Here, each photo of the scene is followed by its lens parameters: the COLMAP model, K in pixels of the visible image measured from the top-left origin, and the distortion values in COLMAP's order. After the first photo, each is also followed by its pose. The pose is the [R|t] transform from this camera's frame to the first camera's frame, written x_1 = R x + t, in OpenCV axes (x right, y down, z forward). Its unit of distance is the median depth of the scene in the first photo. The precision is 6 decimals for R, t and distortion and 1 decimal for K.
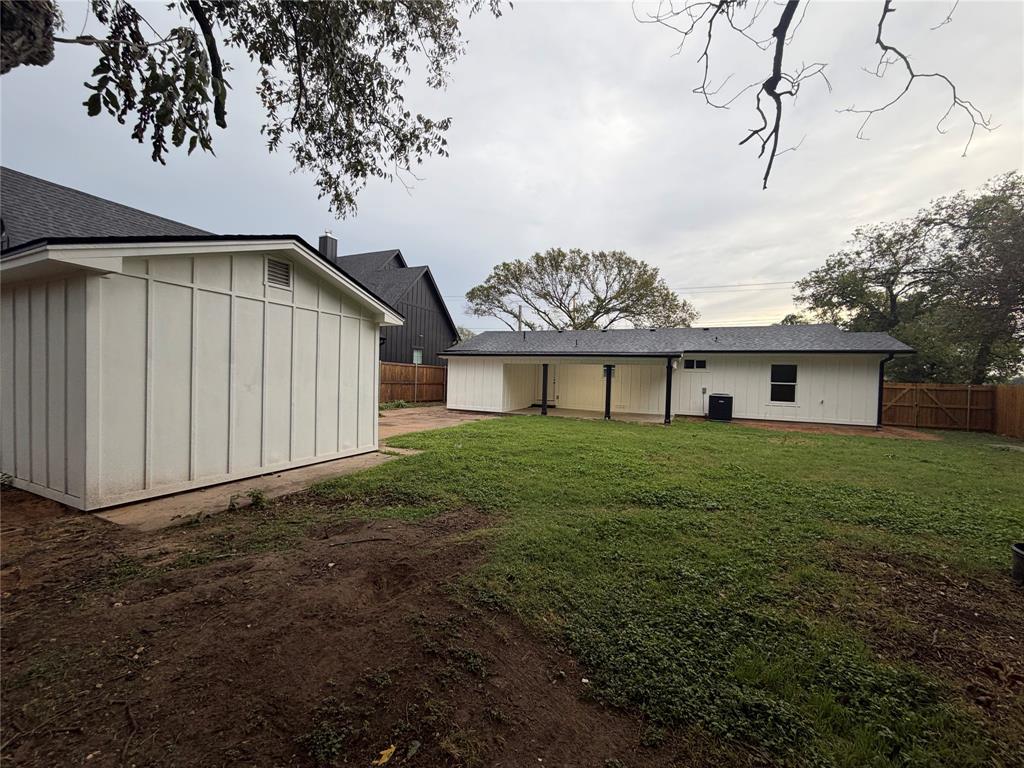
lens RADIAL K [[409.4, 0, 511.1], [0, 409.4, 386.6], [0, 0, 1]] dist [0.000600, -0.000296]
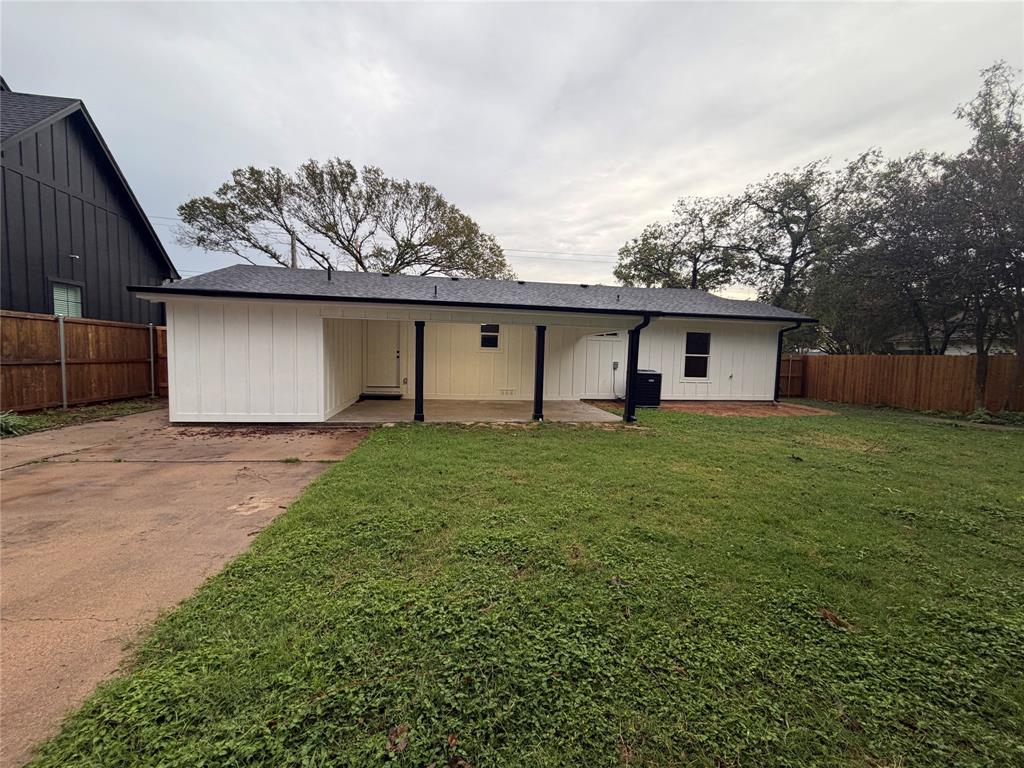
lens RADIAL K [[409.4, 0, 514.3], [0, 409.4, 384.9], [0, 0, 1]] dist [0.000600, -0.000296]
pose [[0.833062, -0.049041, 0.551002, -0.064760], [0.010541, 0.997289, 0.072825, -0.007568], [-0.553080, -0.054860, 0.831320, 0.318528]]
